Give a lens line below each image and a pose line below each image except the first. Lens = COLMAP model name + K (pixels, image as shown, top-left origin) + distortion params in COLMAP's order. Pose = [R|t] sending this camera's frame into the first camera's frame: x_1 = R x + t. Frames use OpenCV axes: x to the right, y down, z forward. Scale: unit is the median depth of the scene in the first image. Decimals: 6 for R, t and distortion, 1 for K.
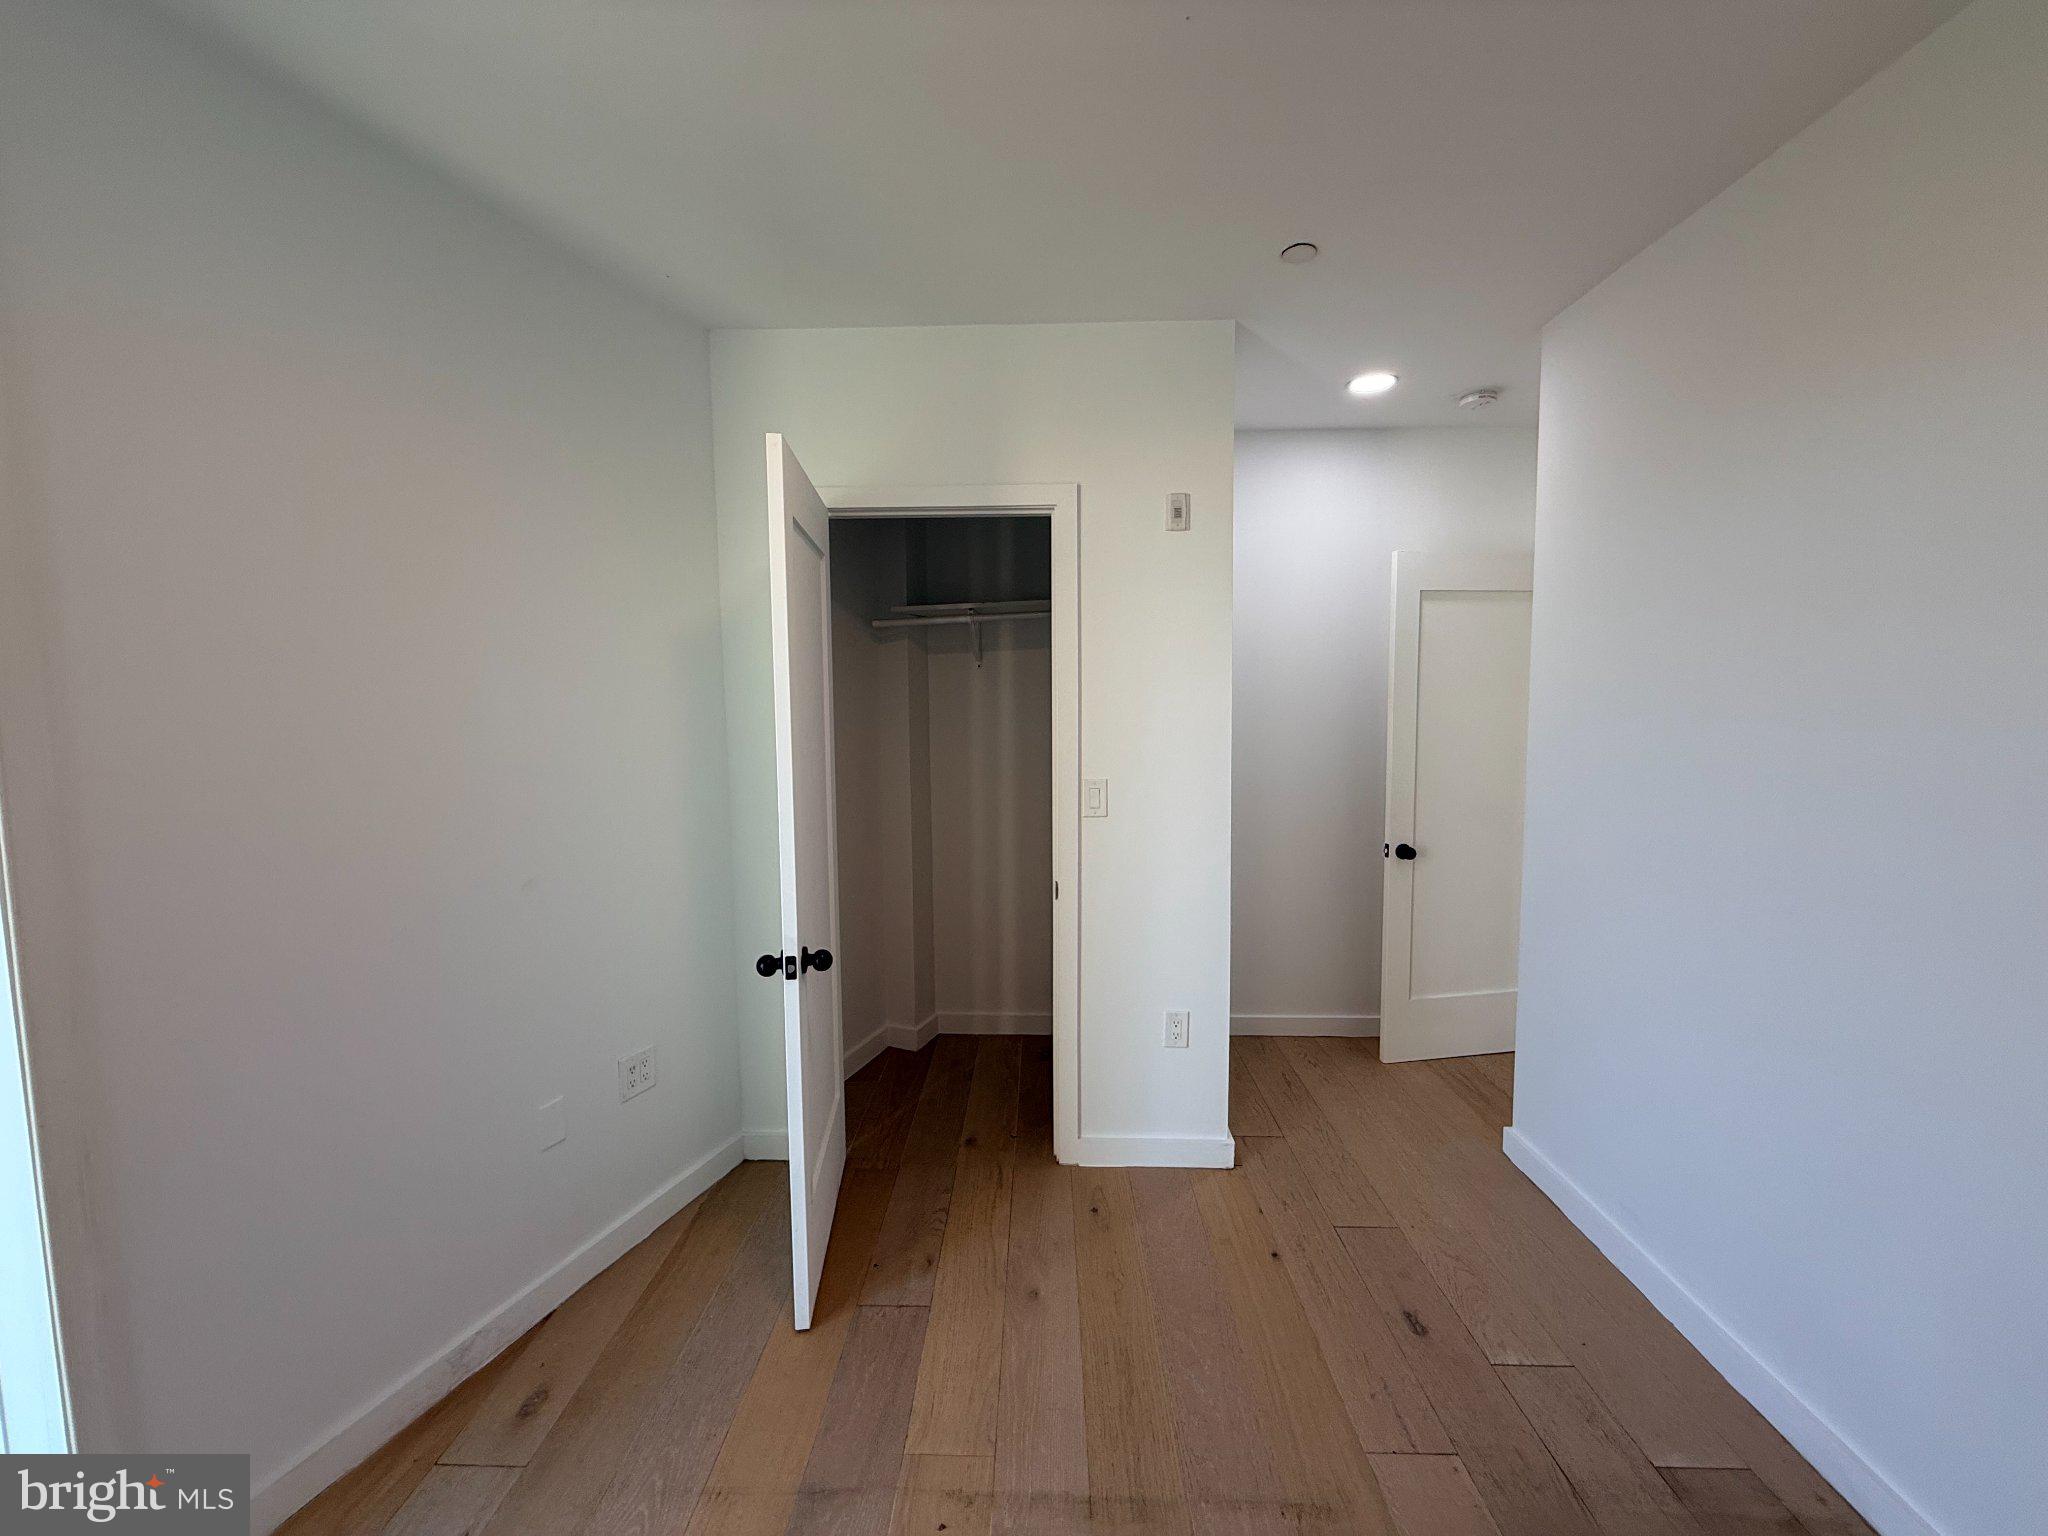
lens RADIAL K [[810.5, 0, 1037.1], [0, 810.5, 774.2], [0, 0, 1]] dist [-0.000239, 0.000307]
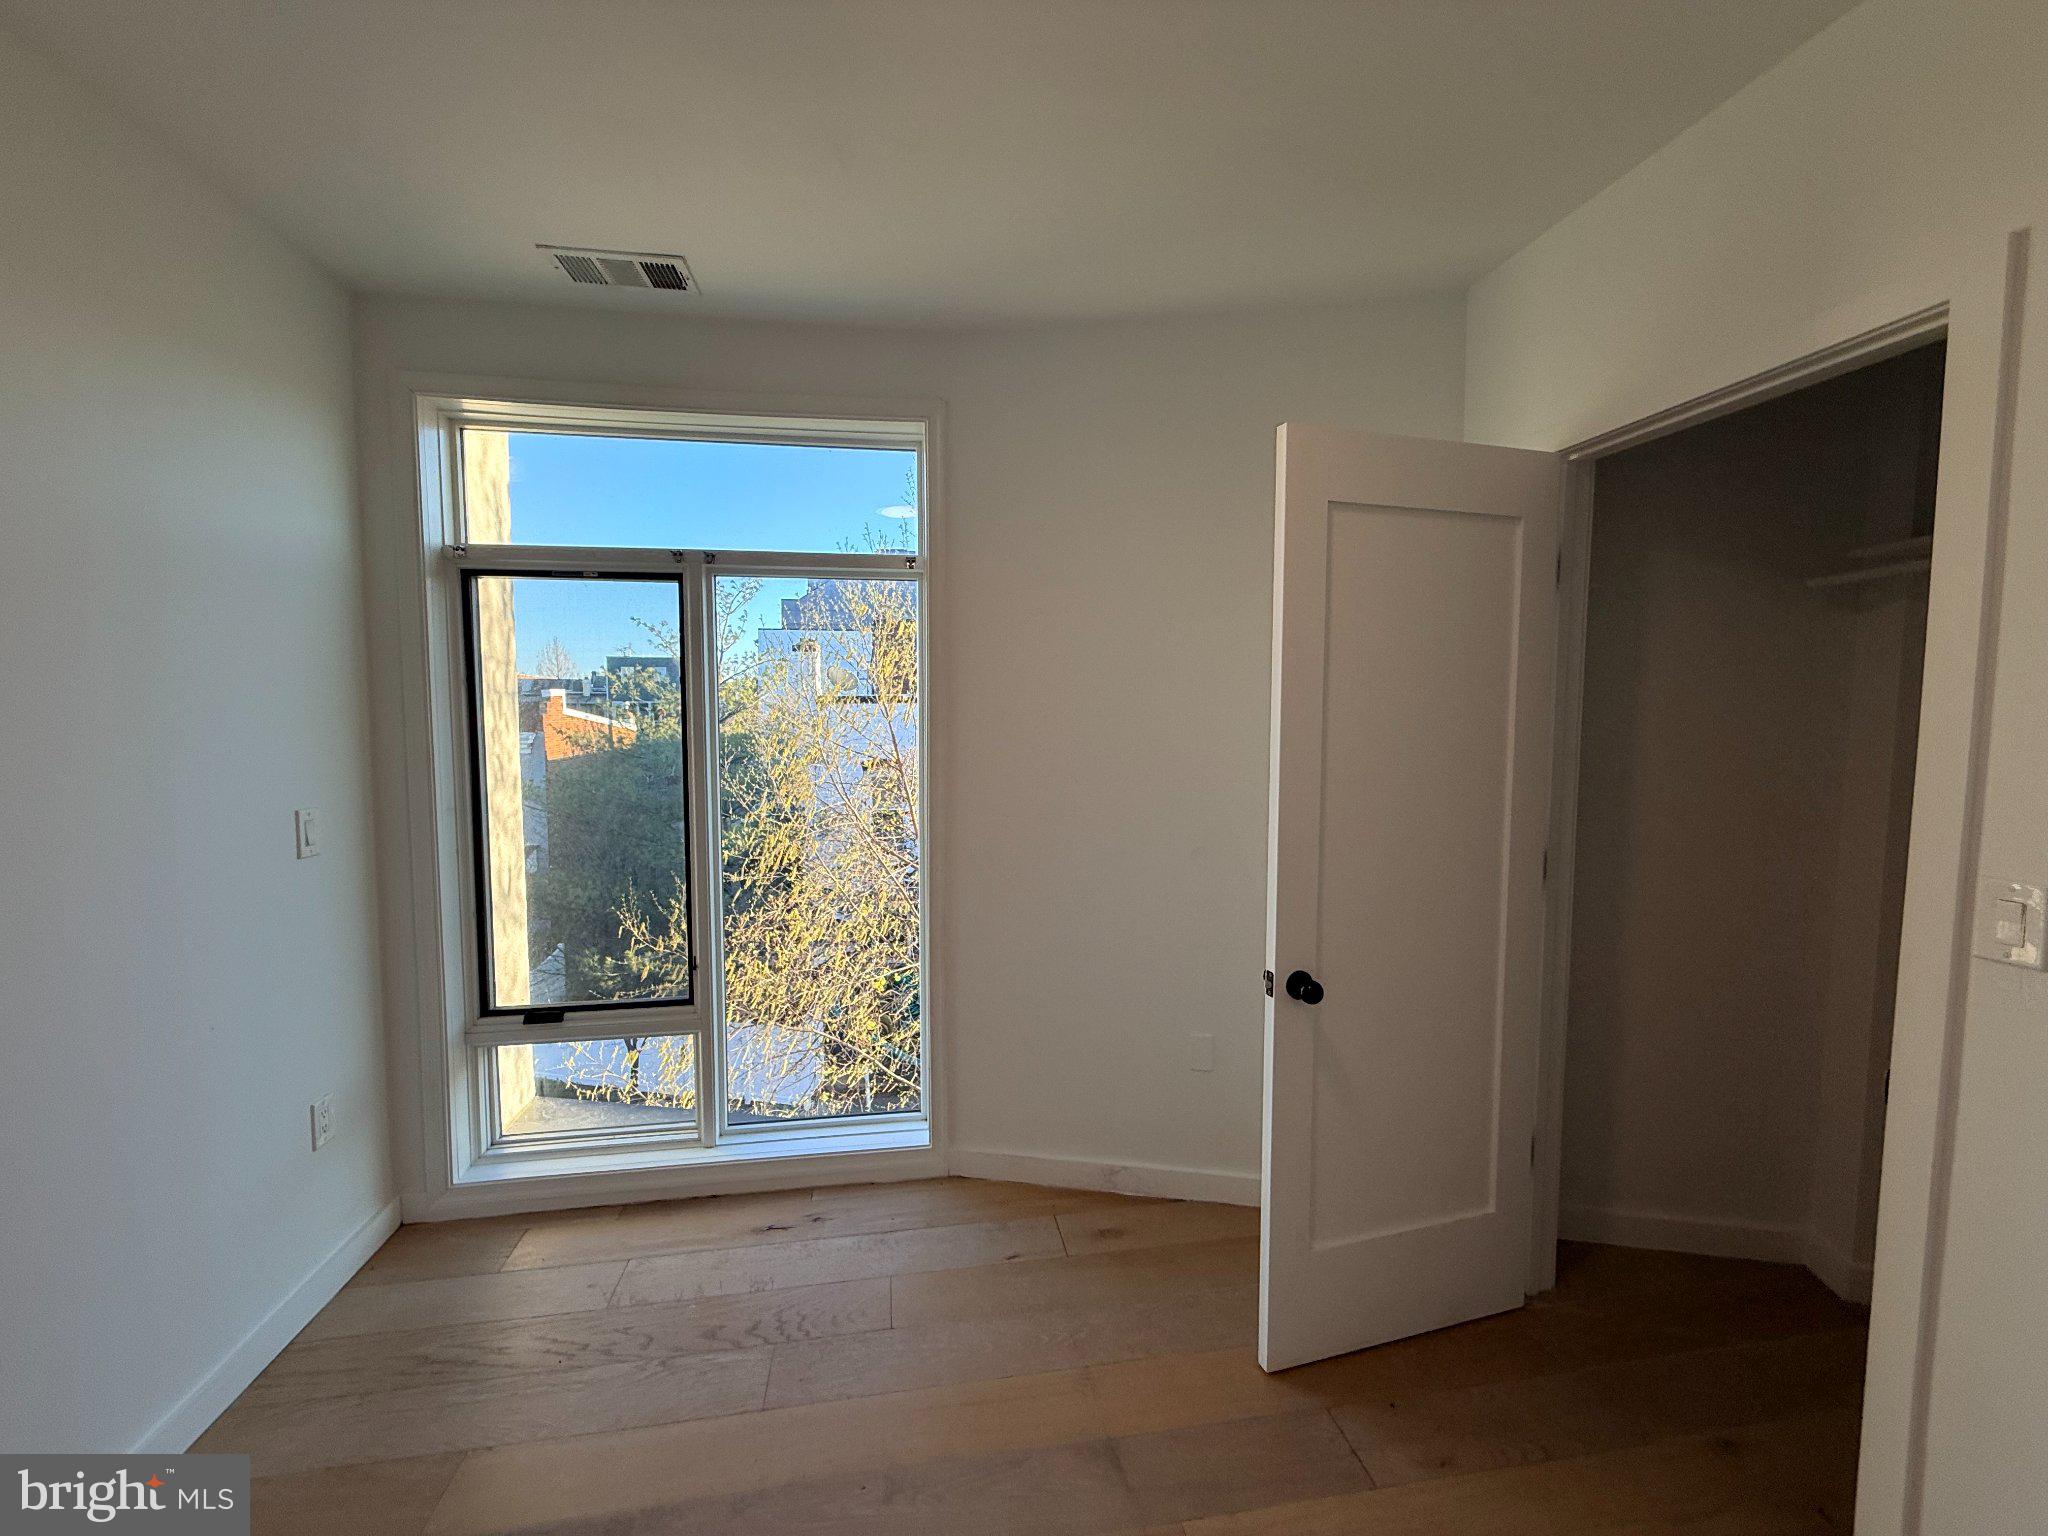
lens RADIAL K [[810.5, 0, 1037.4], [0, 810.5, 766.9], [0, 0, 1]] dist [-0.000239, 0.000307]
pose [[0.182261, 0.078551, -0.980107, 0.636091], [-0.082007, 0.994545, 0.064458, -0.087074], [0.979824, 0.068628, 0.187709, 0.563852]]
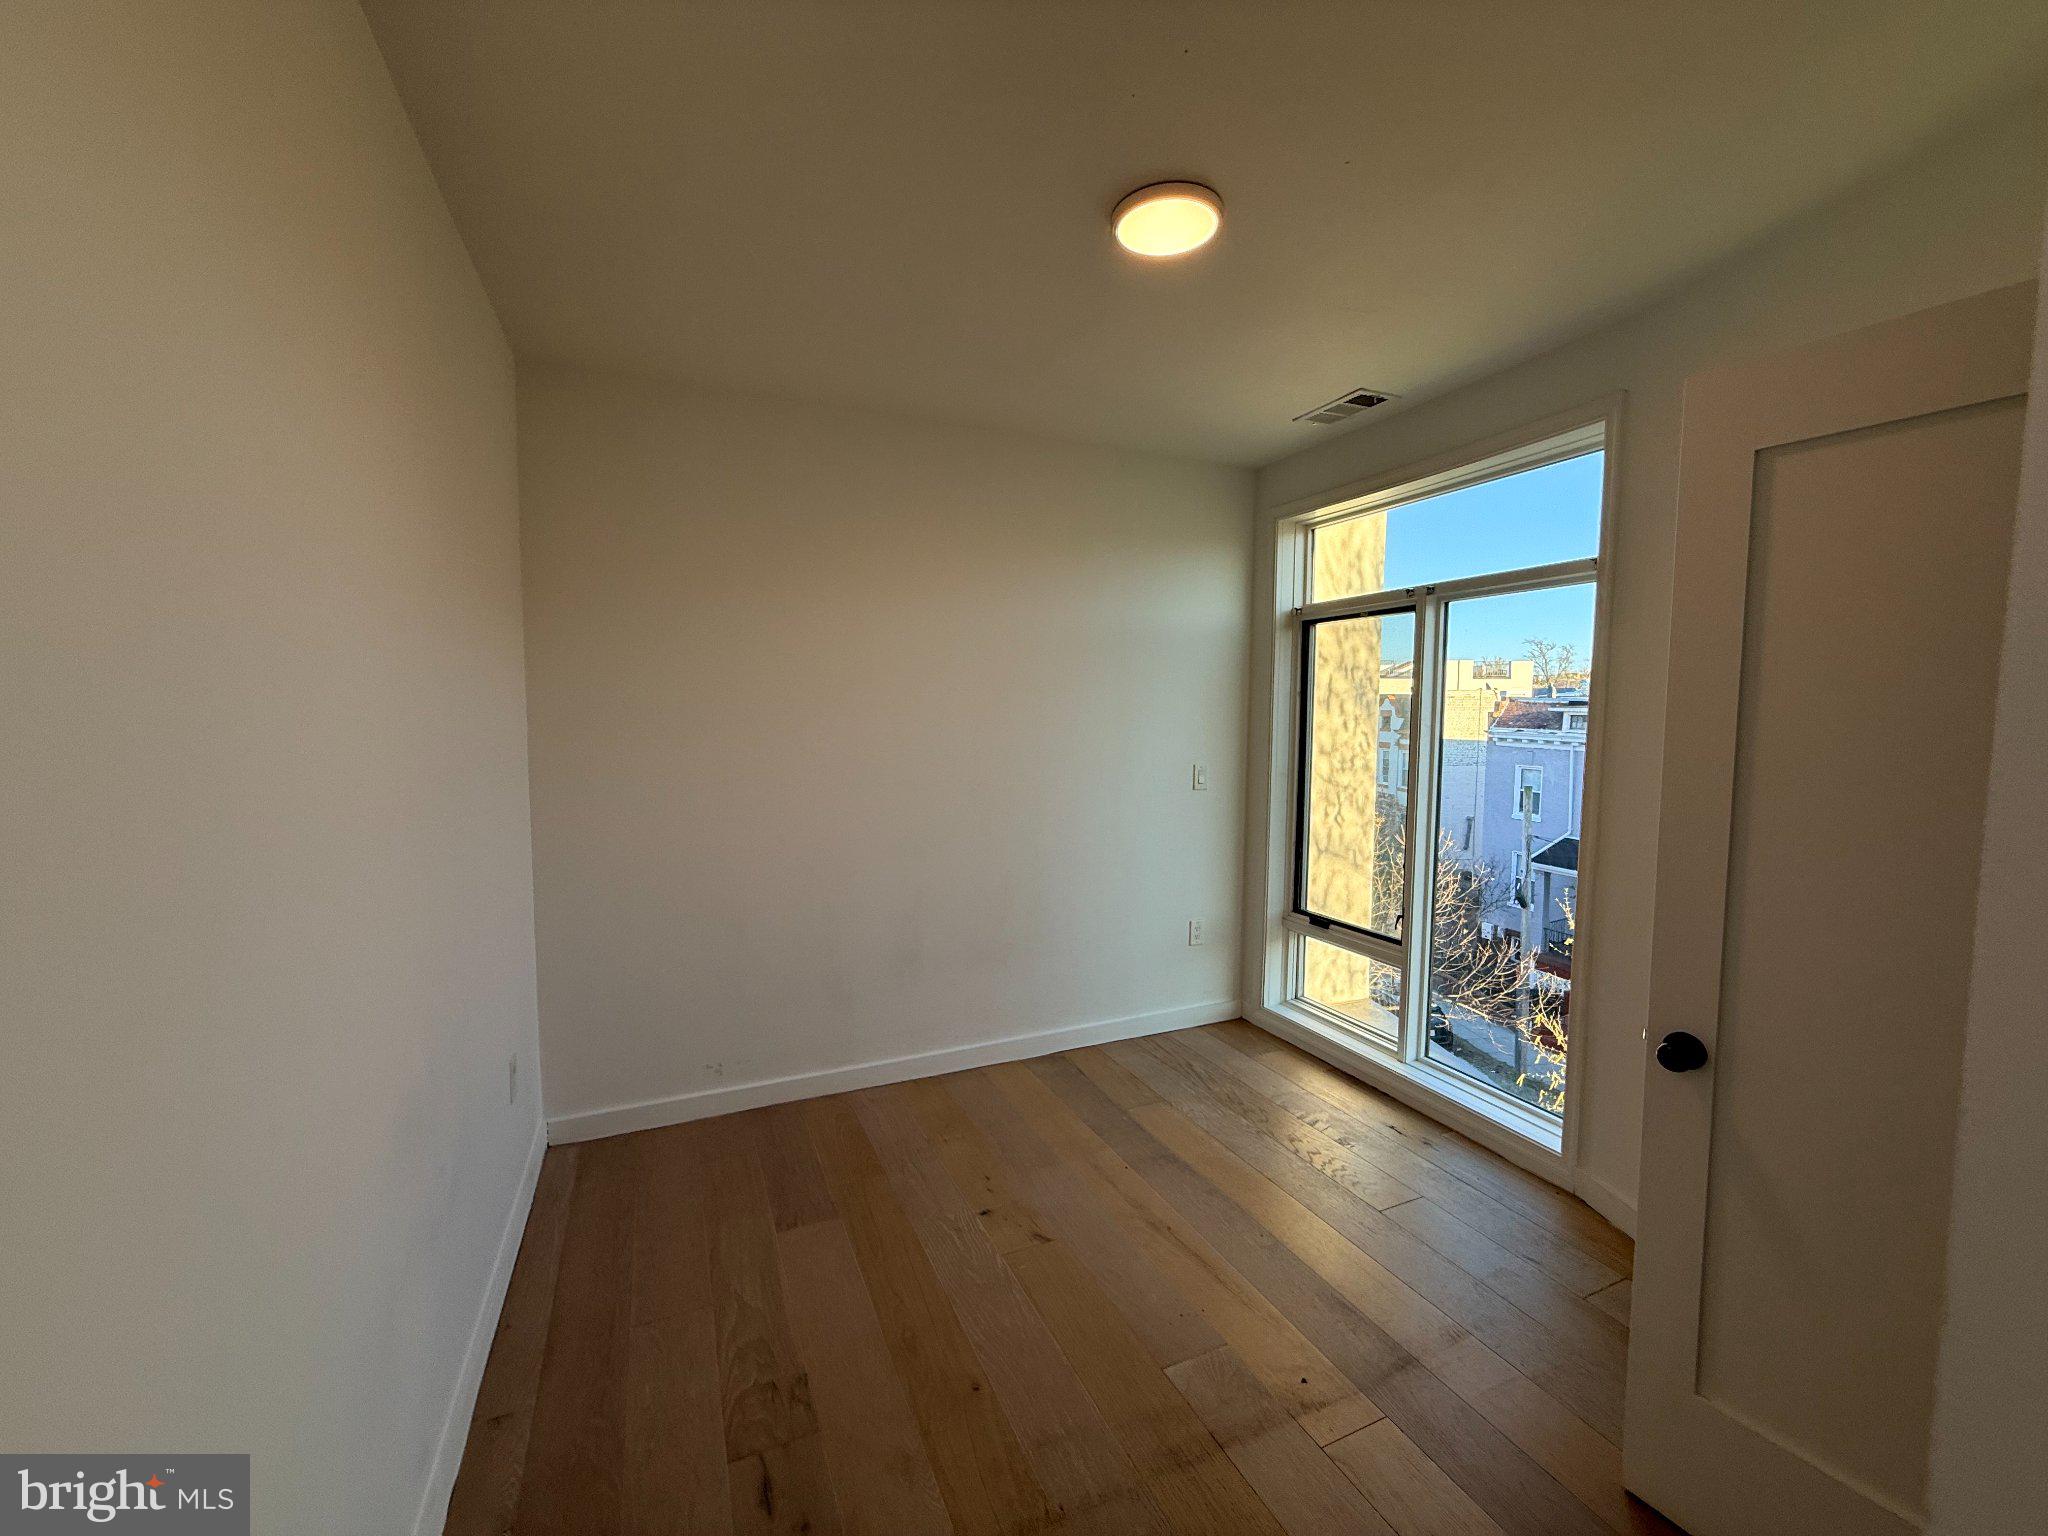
lens RADIAL K [[810.5, 0, 1027.1], [0, 810.5, 761.6], [0, 0, 1]] dist [-0.000239, 0.000307]
pose [[-0.900526, 0.037944, -0.433144, 0.682229], [-0.026189, 0.989643, 0.141144, -0.176056], [0.434013, 0.138447, -0.890205, 1.554785]]
